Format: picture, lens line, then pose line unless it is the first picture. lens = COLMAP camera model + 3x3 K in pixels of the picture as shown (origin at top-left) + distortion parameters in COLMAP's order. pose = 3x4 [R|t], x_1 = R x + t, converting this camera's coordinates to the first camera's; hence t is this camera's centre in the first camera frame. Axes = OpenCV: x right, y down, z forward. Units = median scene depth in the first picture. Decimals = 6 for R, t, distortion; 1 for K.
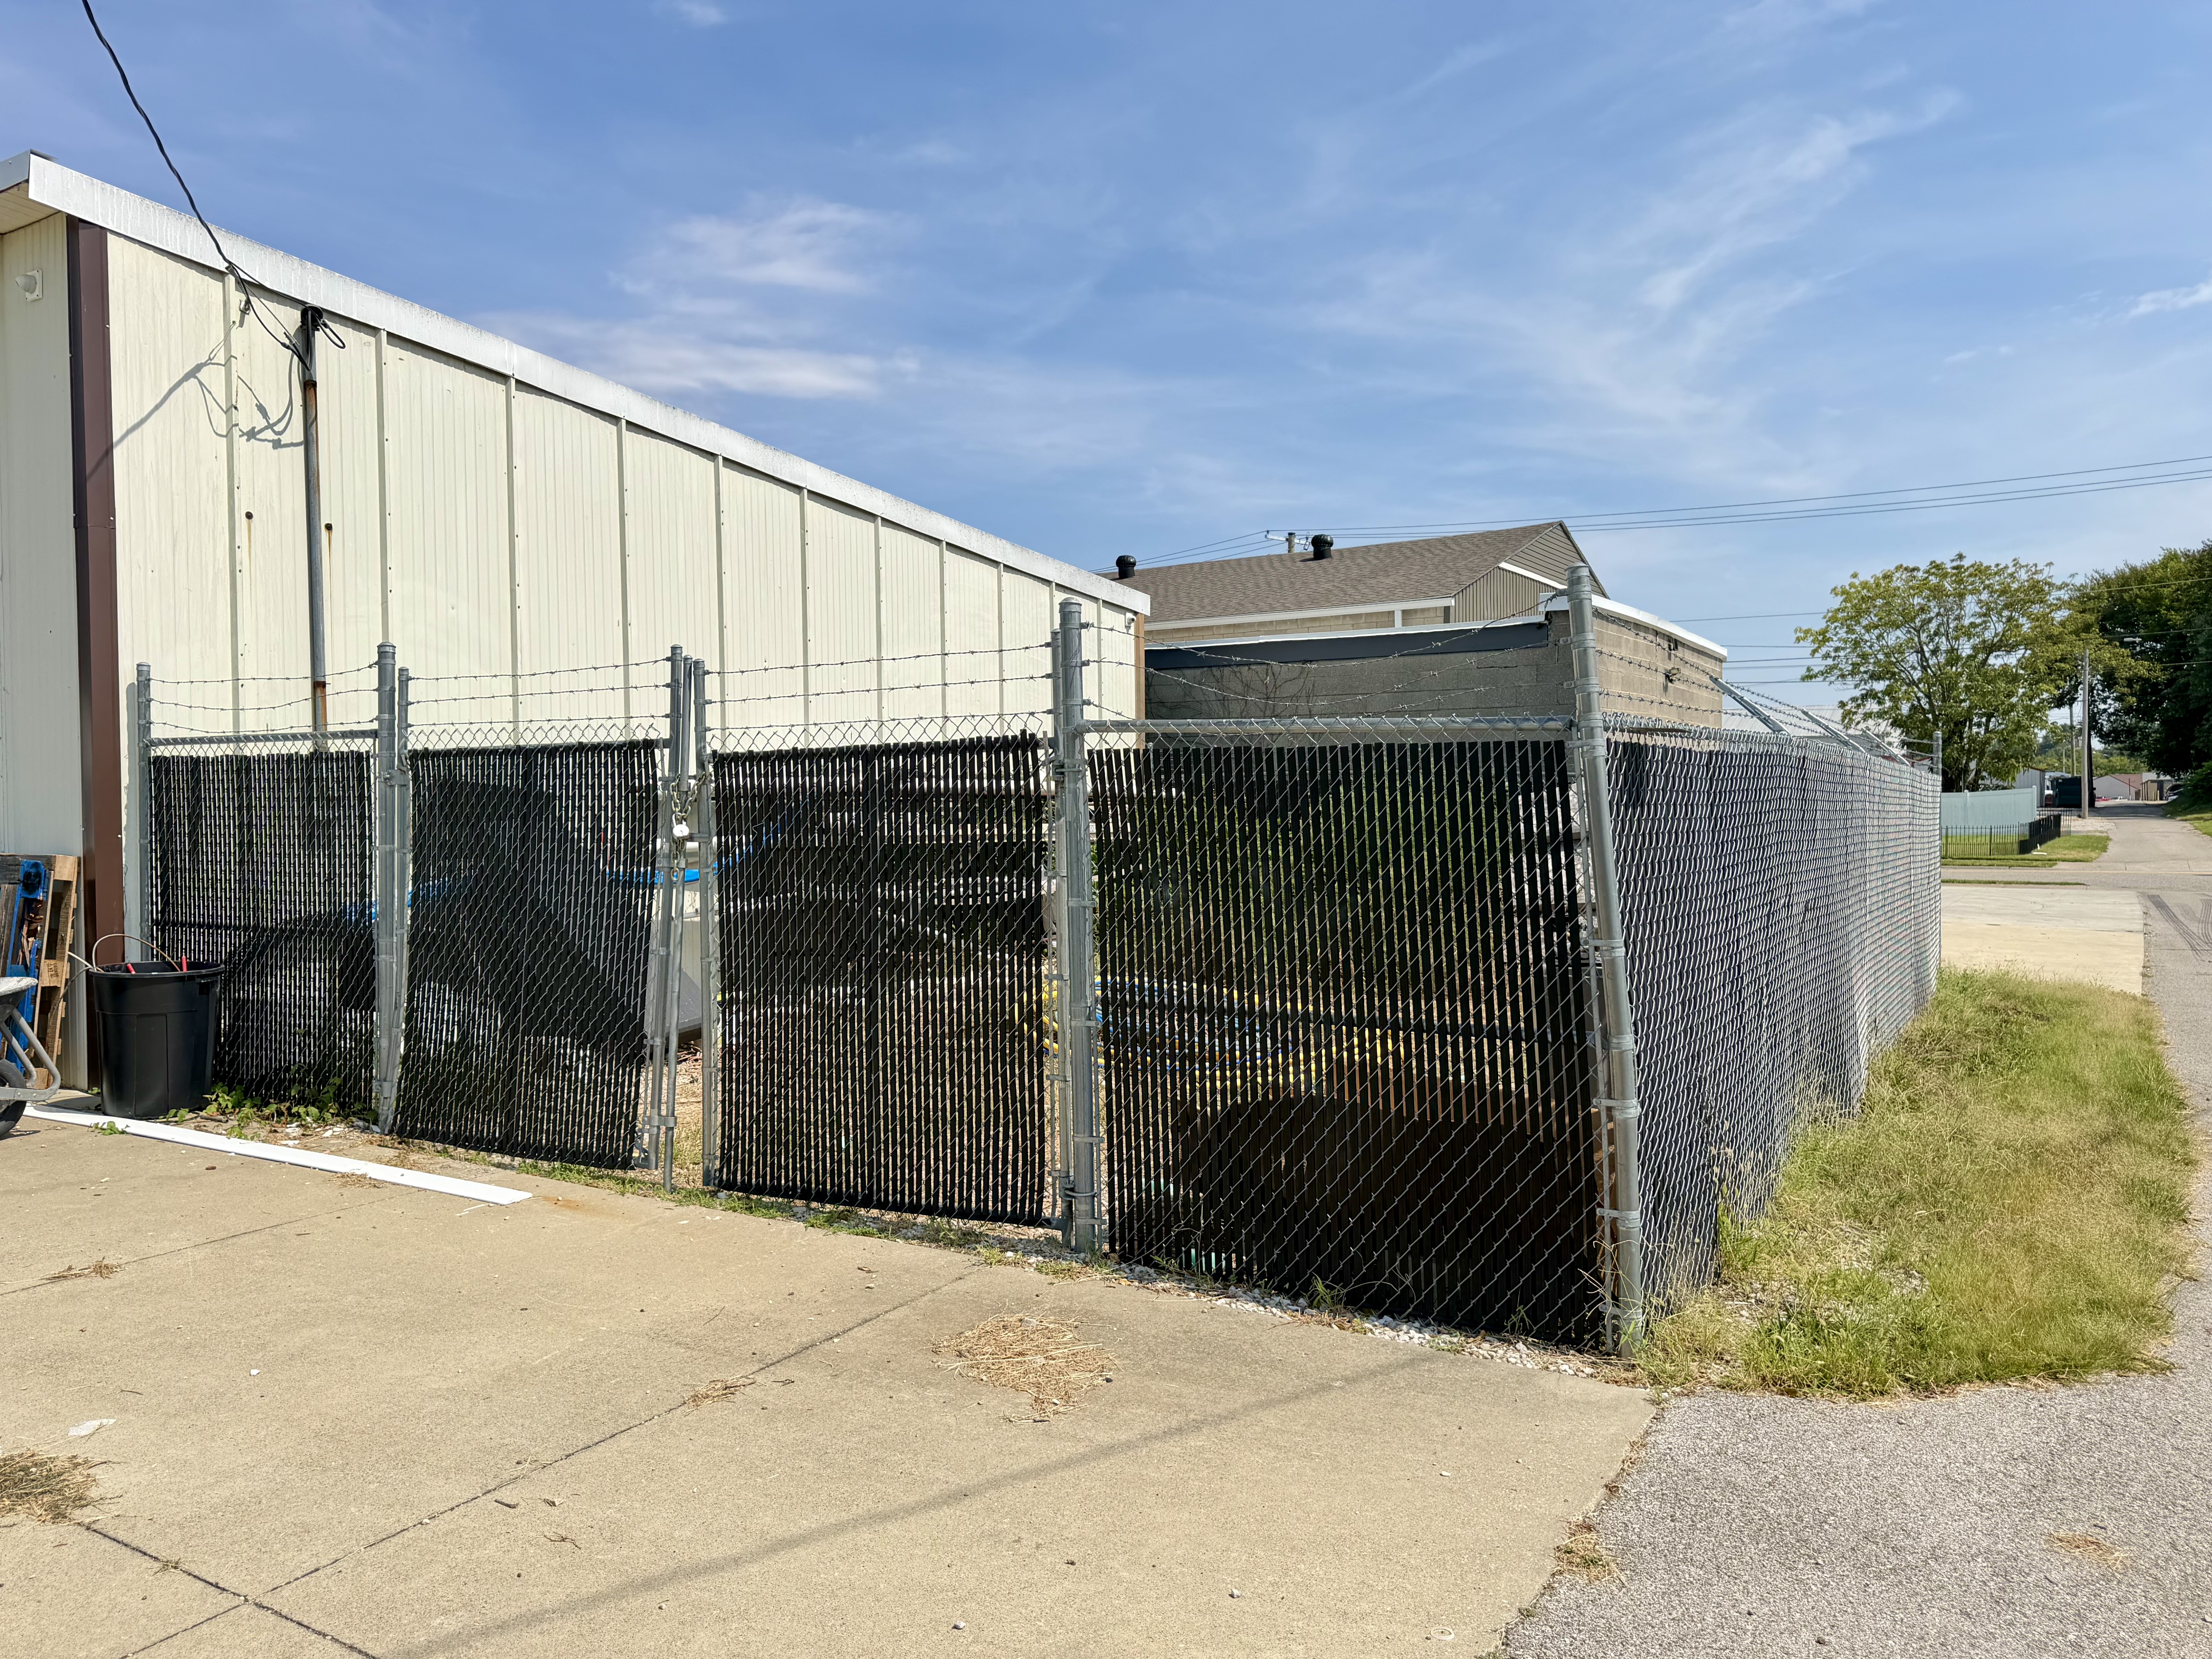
lens RADIAL K [[1551.4, 0, 1105.6], [0, 1551.4, 831.8], [0, 0, 1]] dist [0.006937, -0.004624]
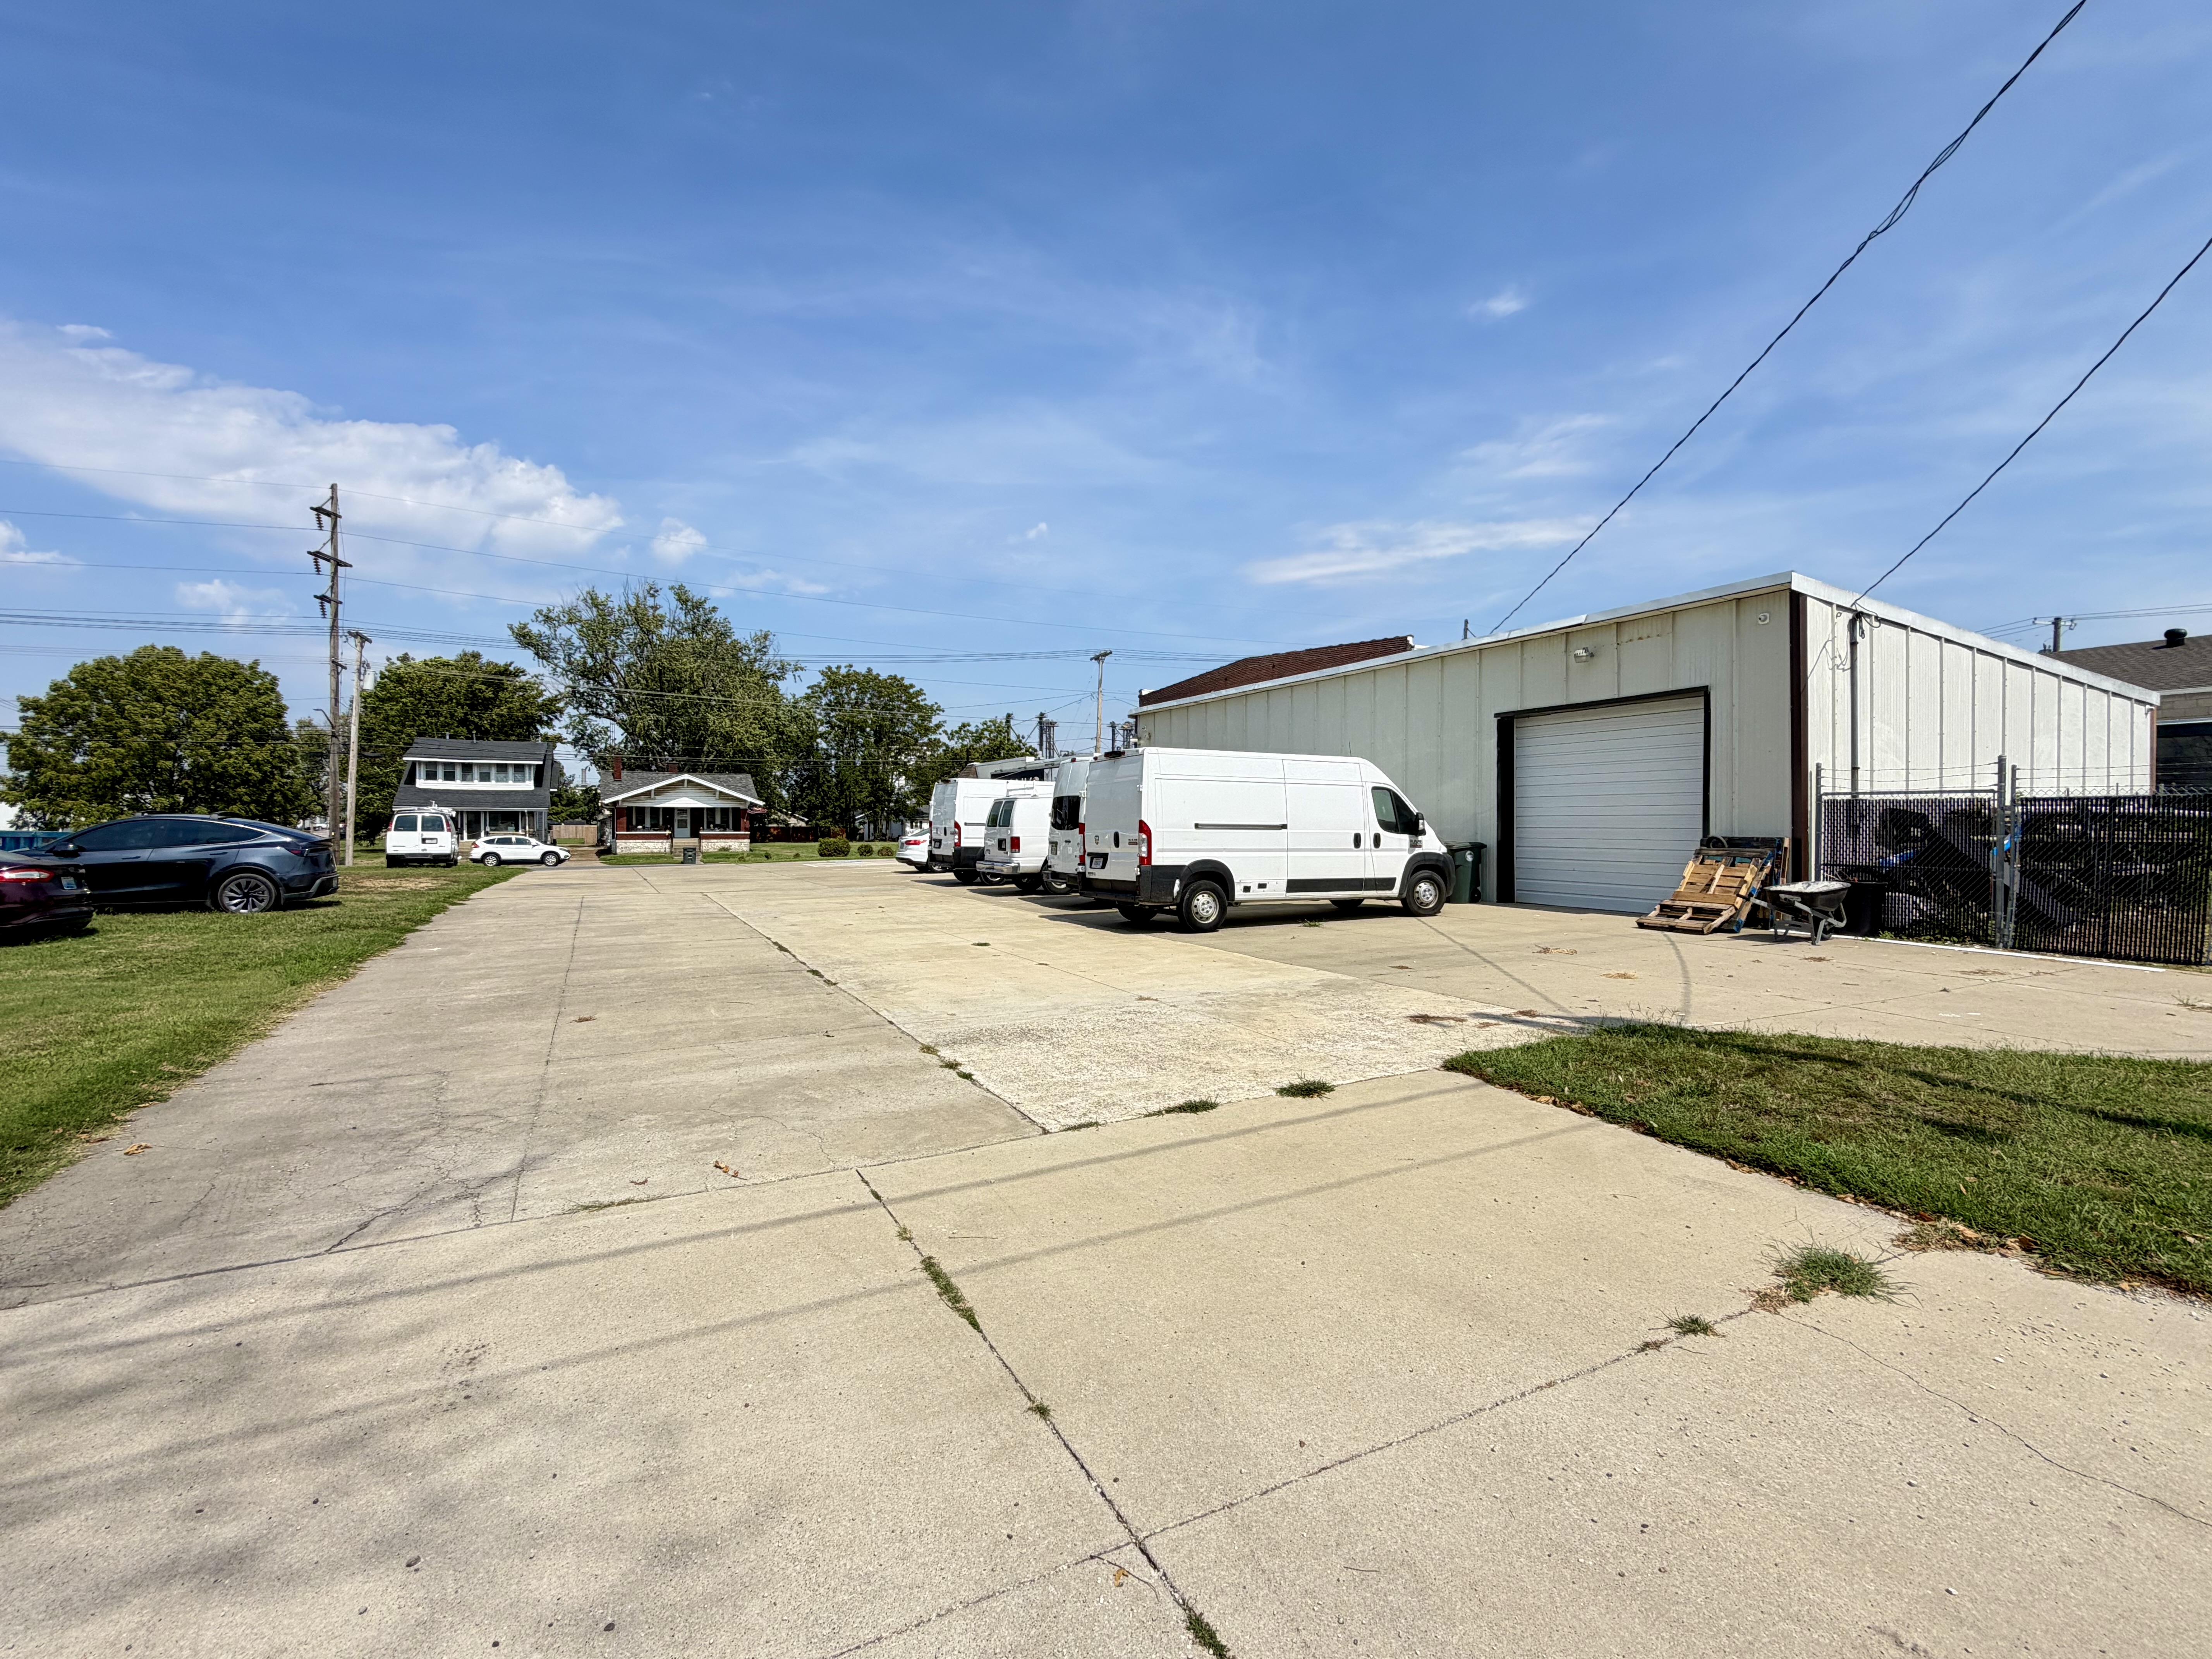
lens RADIAL K [[1043.5, 0, 1102.5], [0, 1043.5, 825.1], [0, 0, 1]] dist [0.019107, 0.000738]
pose [[0.877082, 0.005821, -0.480305, -0.256673], [-0.009797, 0.999935, -0.005771, 0.004584], [0.480240, 0.009767, 0.877083, -0.337744]]
